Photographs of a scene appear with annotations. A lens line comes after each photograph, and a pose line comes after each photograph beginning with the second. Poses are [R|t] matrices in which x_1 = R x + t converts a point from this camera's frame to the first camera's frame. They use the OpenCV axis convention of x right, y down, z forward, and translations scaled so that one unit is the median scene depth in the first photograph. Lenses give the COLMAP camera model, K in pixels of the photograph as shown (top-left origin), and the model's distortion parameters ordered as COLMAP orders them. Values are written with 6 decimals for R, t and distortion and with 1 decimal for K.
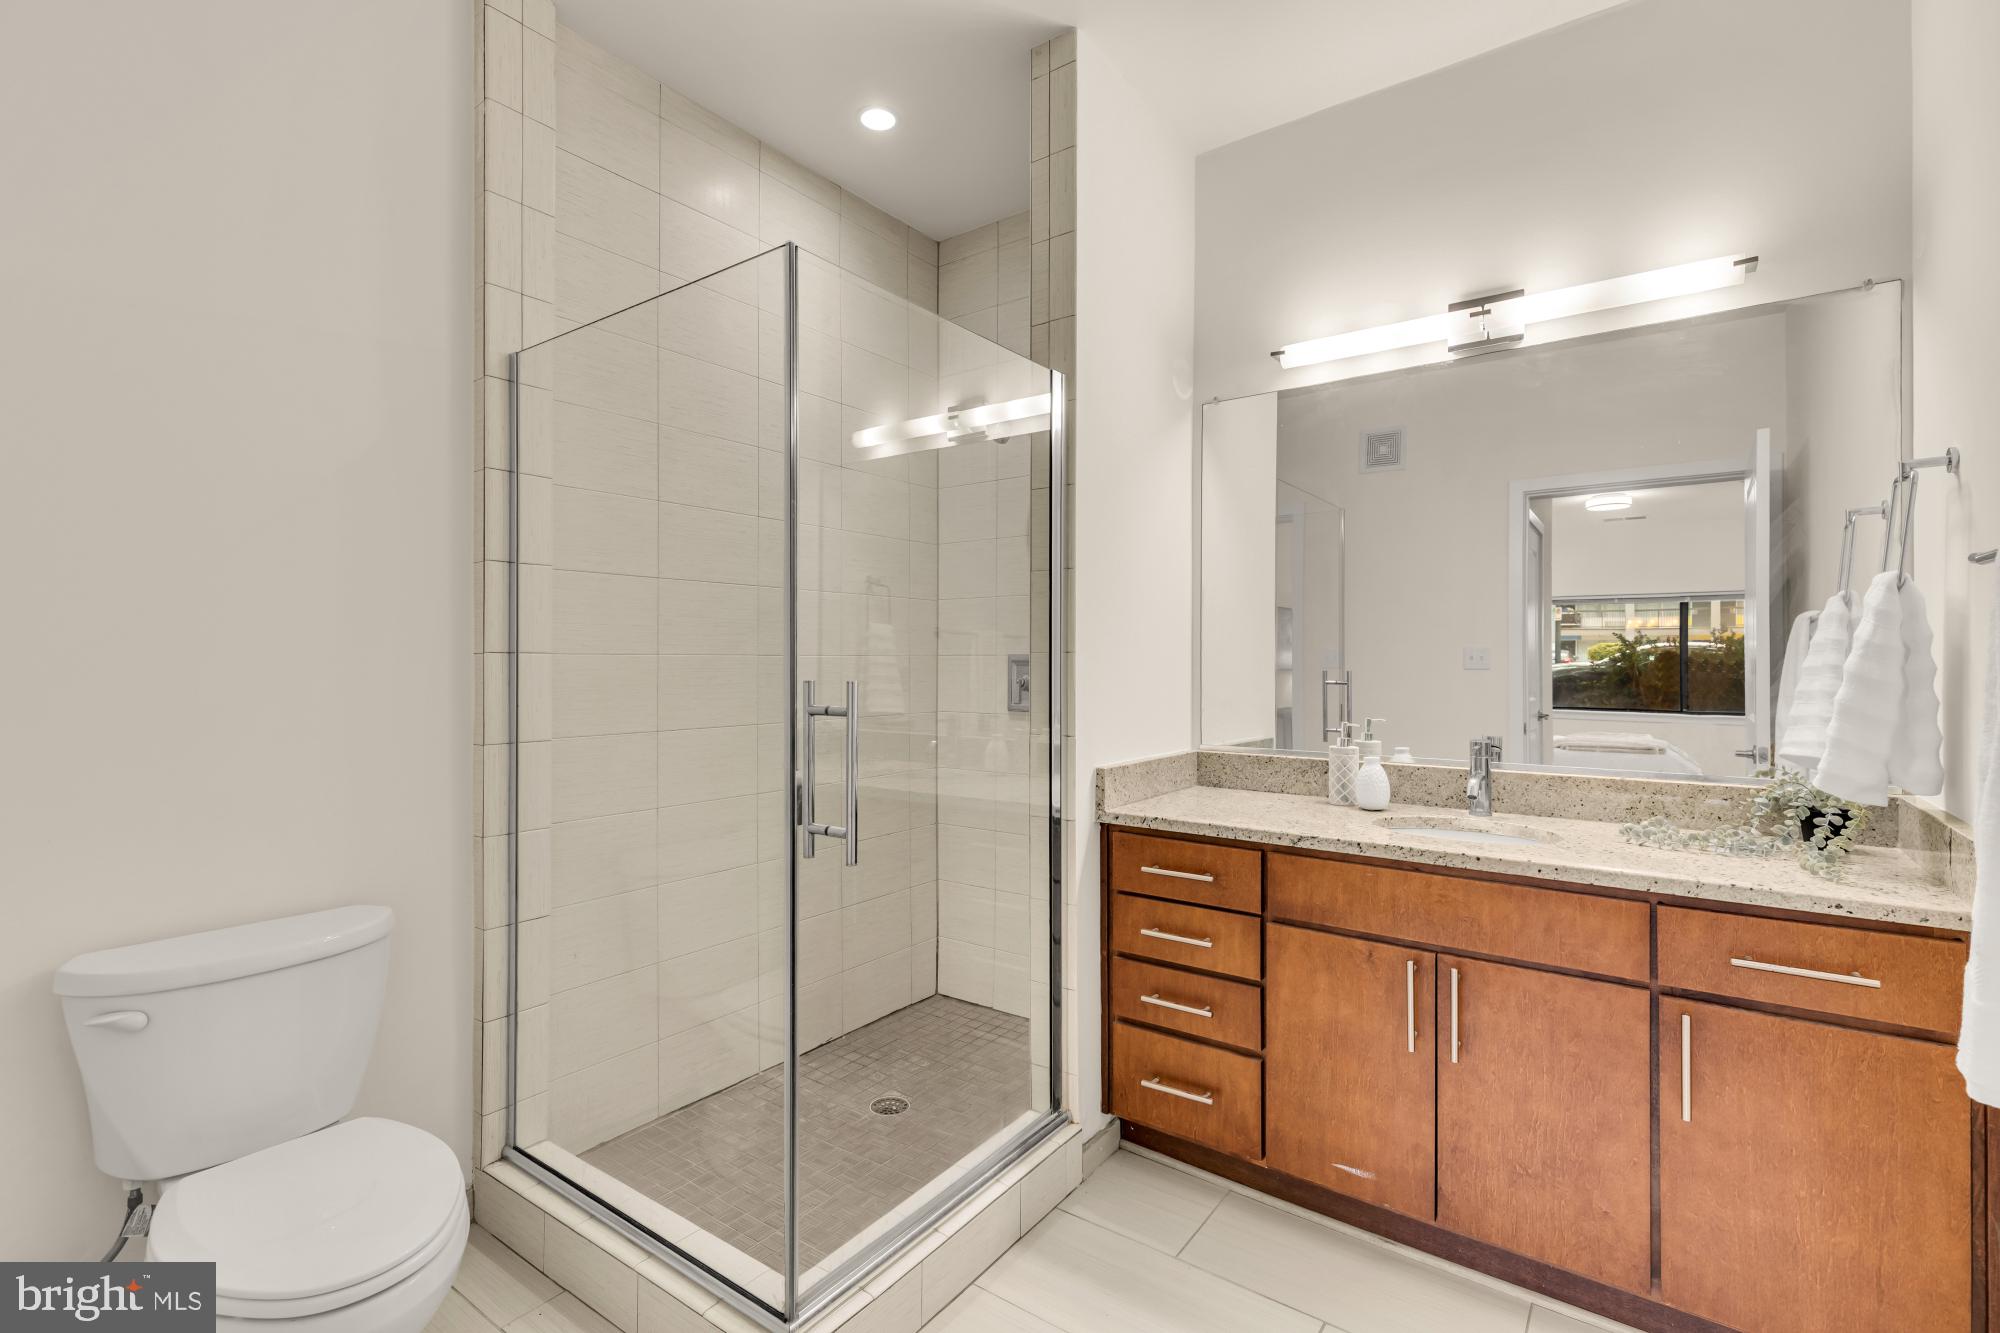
lens RADIAL K [[913.9, 0, 1000.3], [0, 913.9, 663.0], [0, 0, 1]] dist [-0.001080, -0.000825]
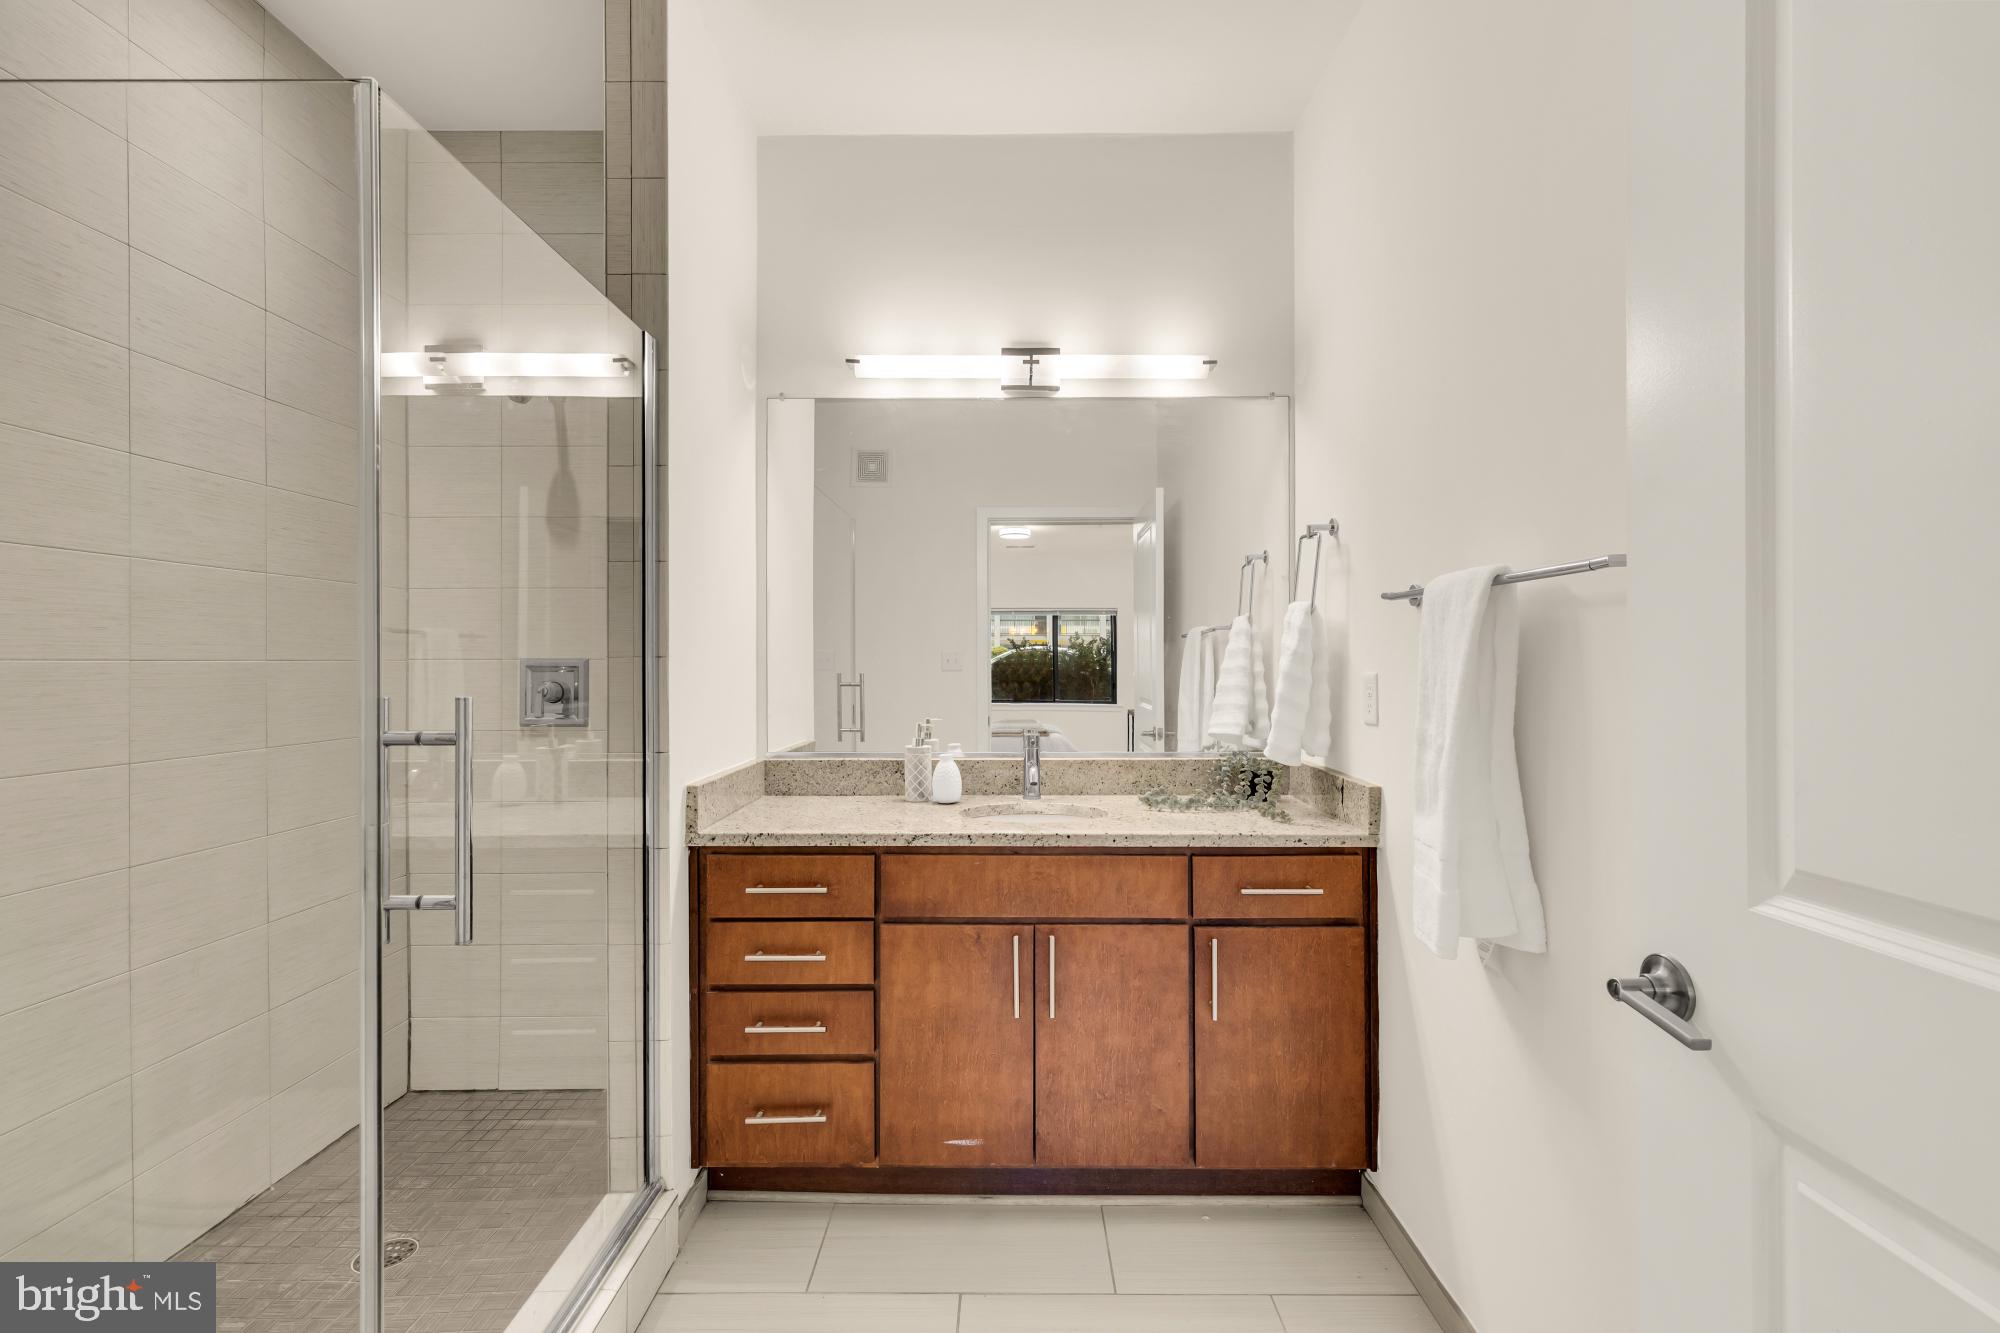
lens RADIAL K [[909.4, 0, 1000.0], [0, 909.4, 666.5], [0, 0, 1]] dist [0.002498, -0.000651]
pose [[0.802446, -0.005568, 0.596698, -0.198911], [0.004382, 0.999984, 0.003439, -0.004377], [-0.596708, -0.000145, 0.802458, 0.111795]]
